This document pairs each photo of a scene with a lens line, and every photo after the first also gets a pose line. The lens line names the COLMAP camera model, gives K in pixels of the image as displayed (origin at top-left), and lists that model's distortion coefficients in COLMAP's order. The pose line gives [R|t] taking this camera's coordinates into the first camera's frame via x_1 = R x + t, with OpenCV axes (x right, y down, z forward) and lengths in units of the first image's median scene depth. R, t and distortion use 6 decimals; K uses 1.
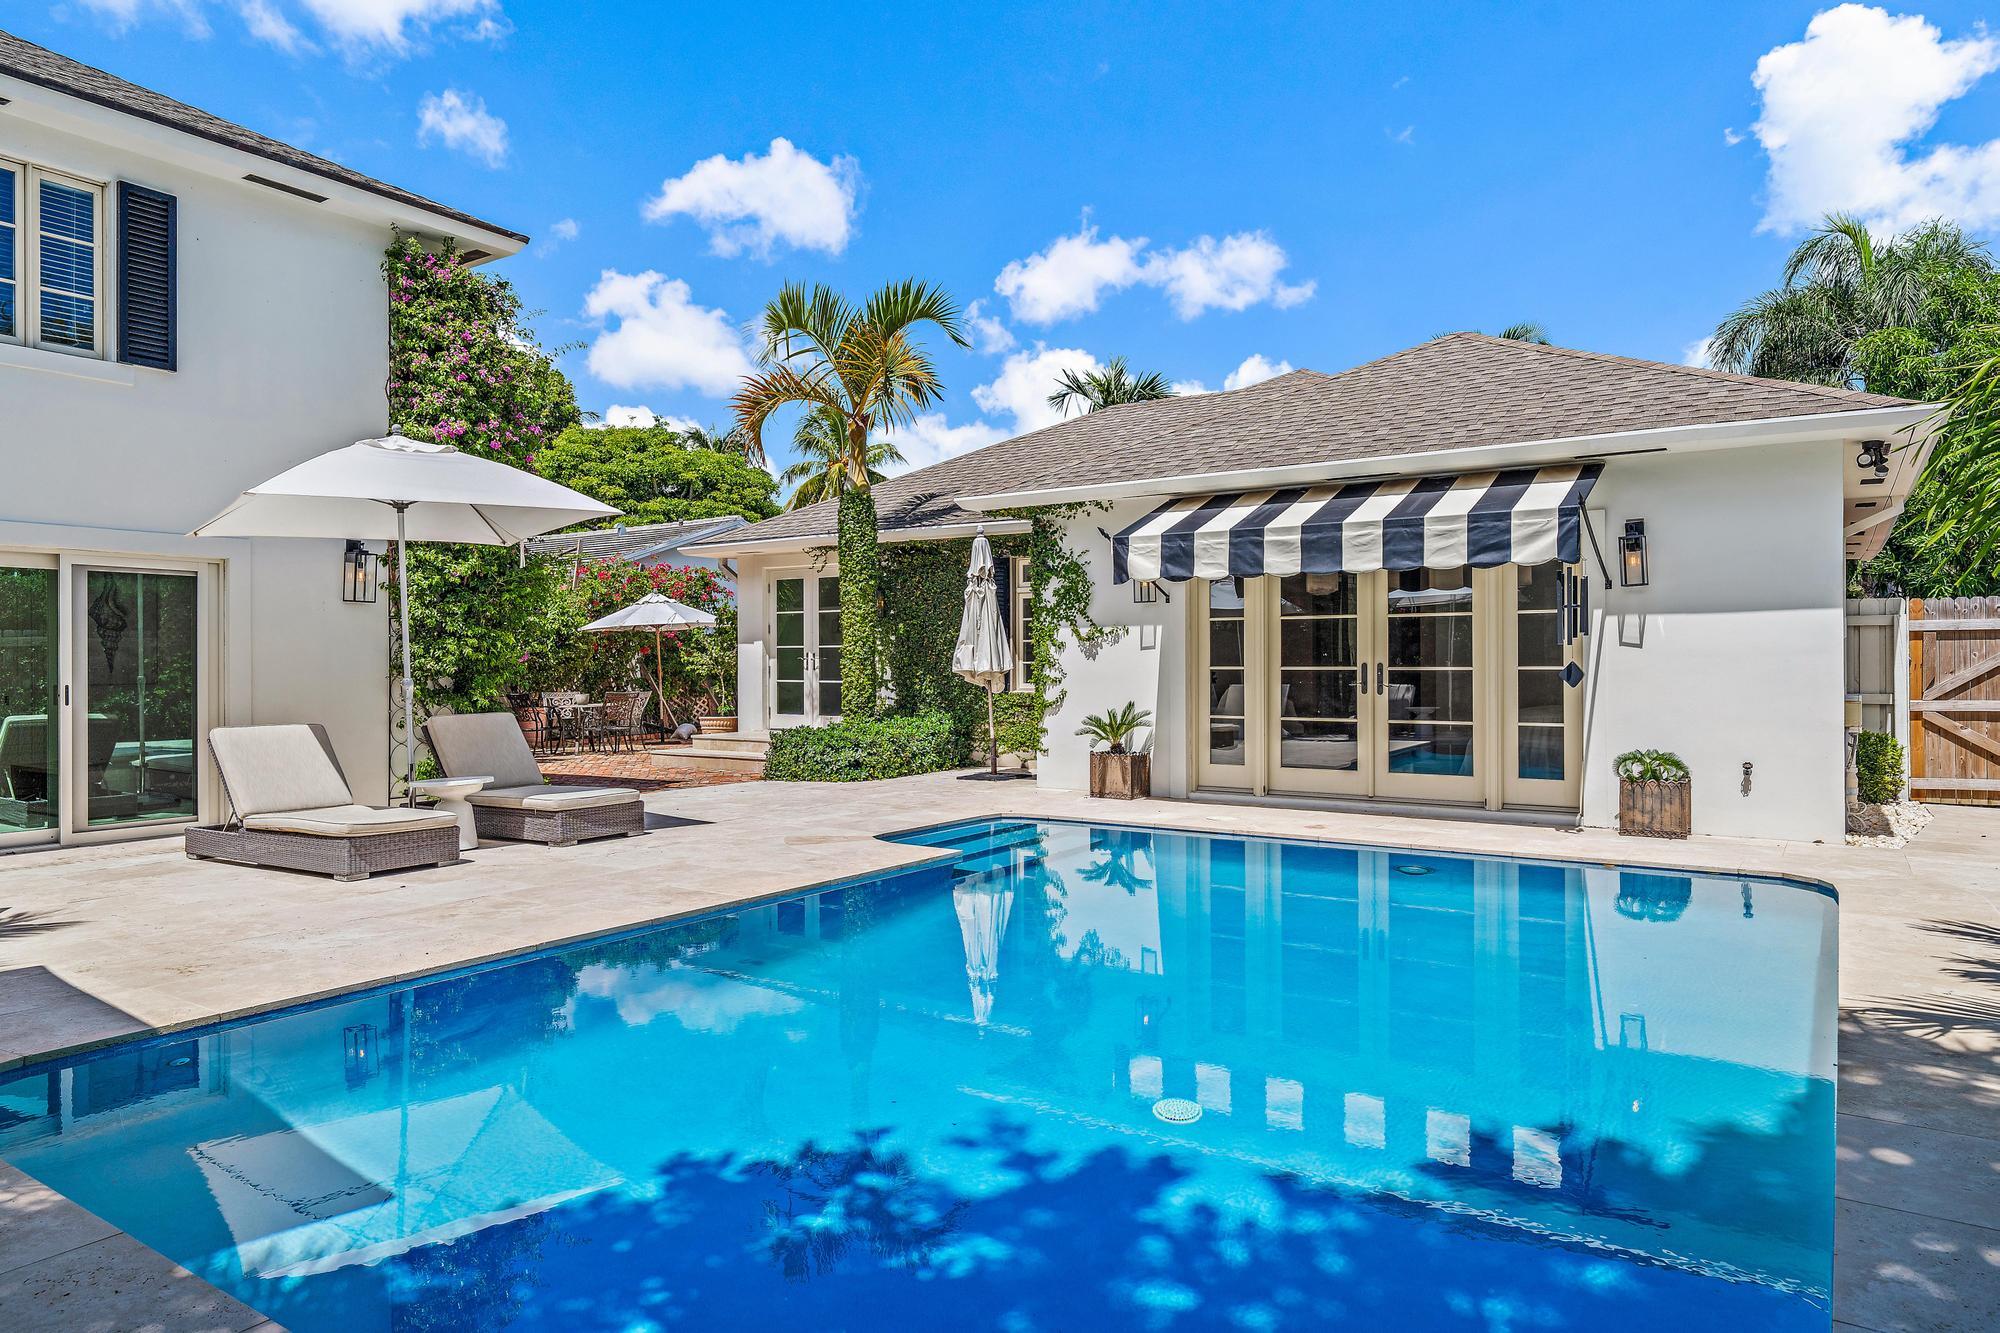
lens RADIAL K [[1219.6, 0, 1000.0], [0, 1219.6, 666.5], [0, 0, 1]] dist [-0.000522, 0.001239]
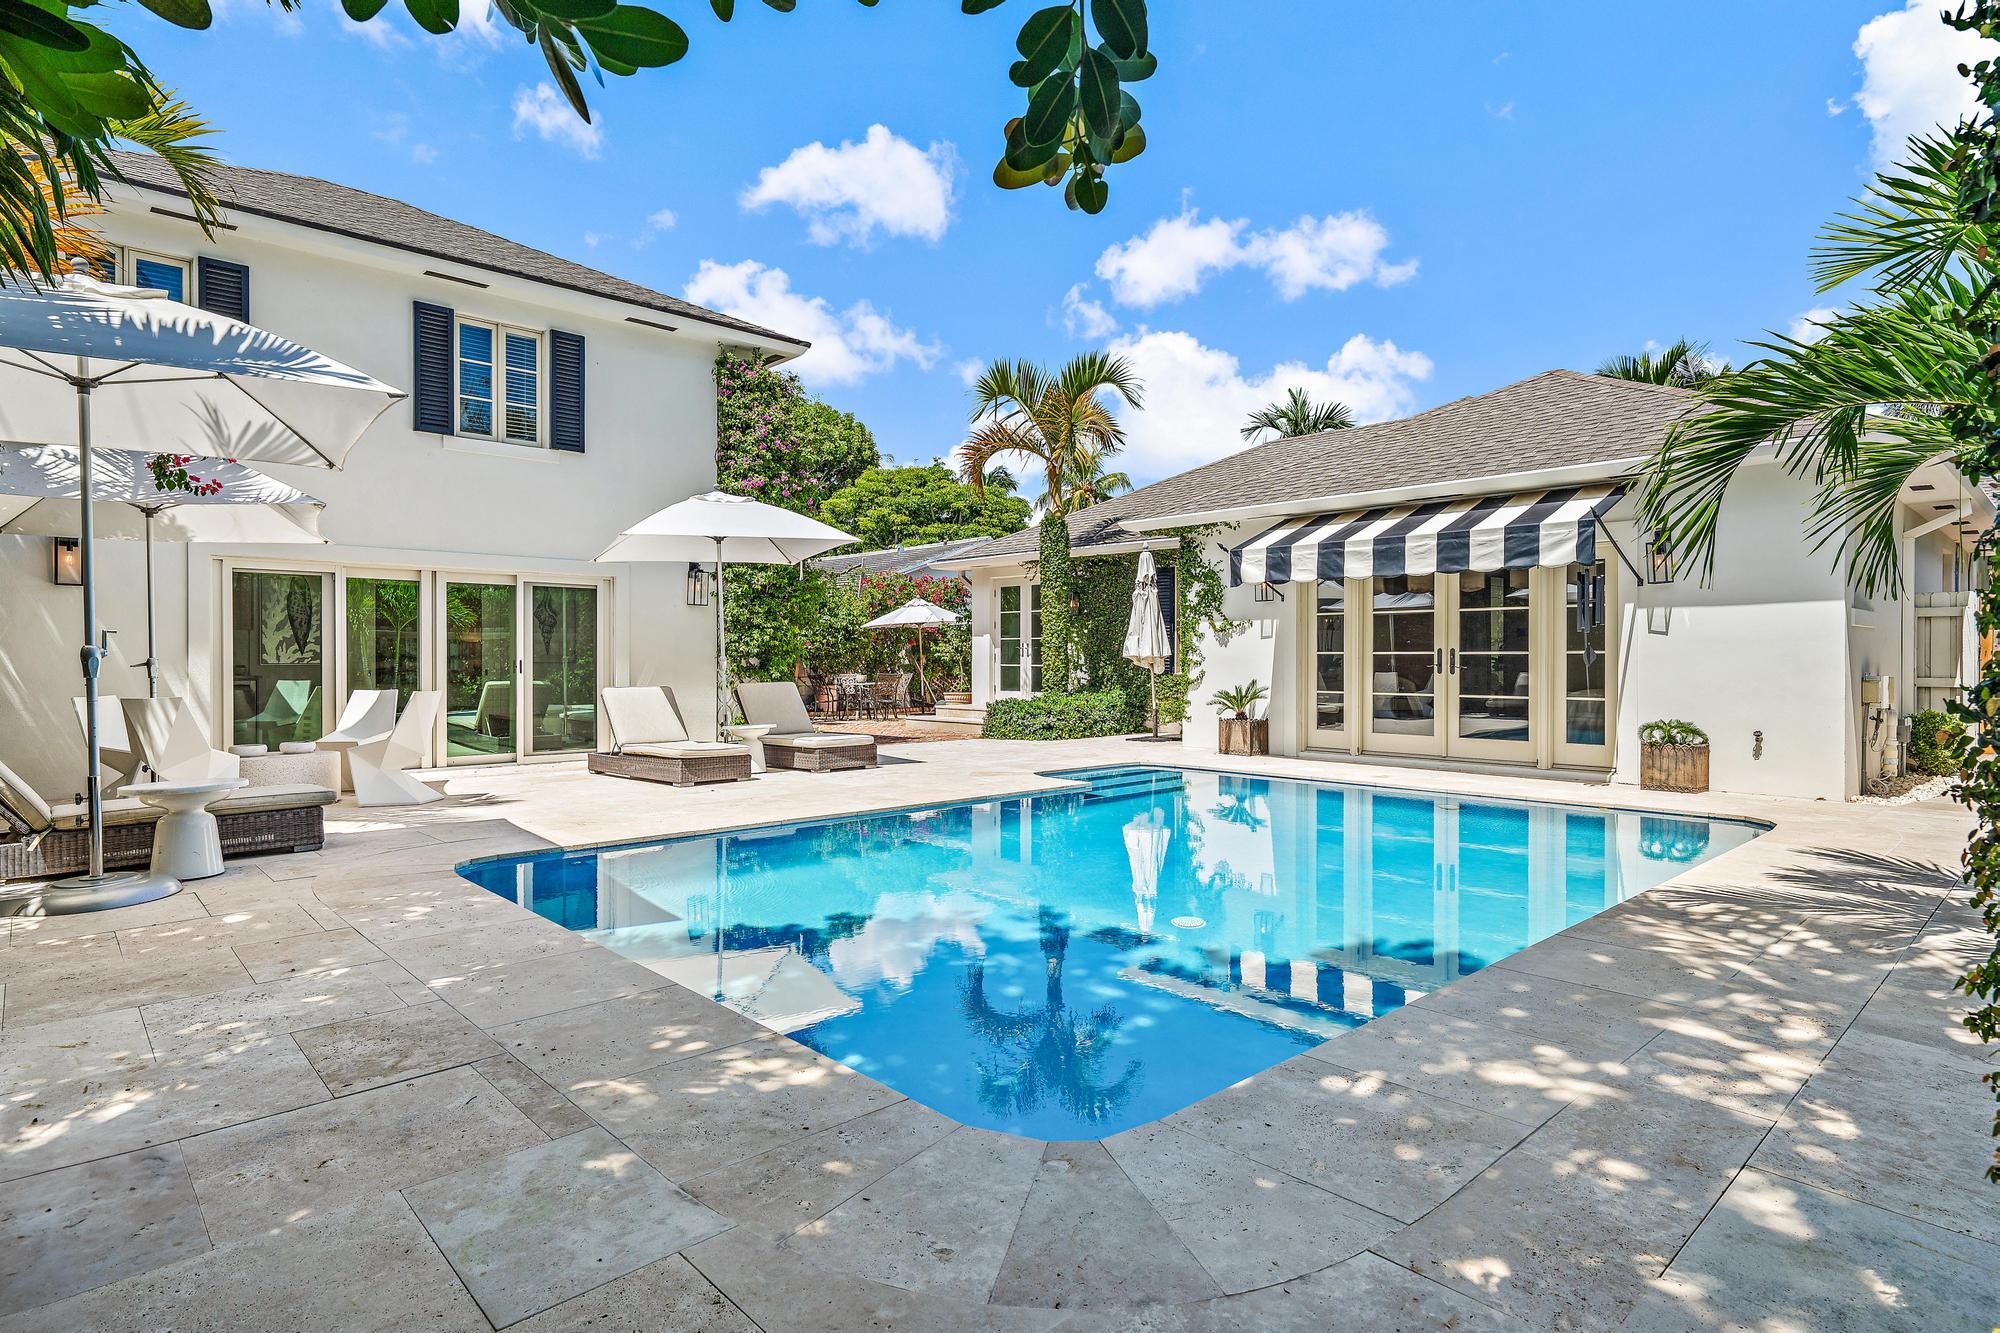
lens RADIAL K [[1040.2, 0, 1000.0], [0, 1040.2, 666.5], [0, 0, 1]] dist [0.000434, -0.000078]
pose [[0.975331, 0.005861, -0.220669, 0.090965], [-0.004690, 0.999972, 0.005829, 0.010475], [0.220697, -0.004651, 0.975331, -0.116221]]
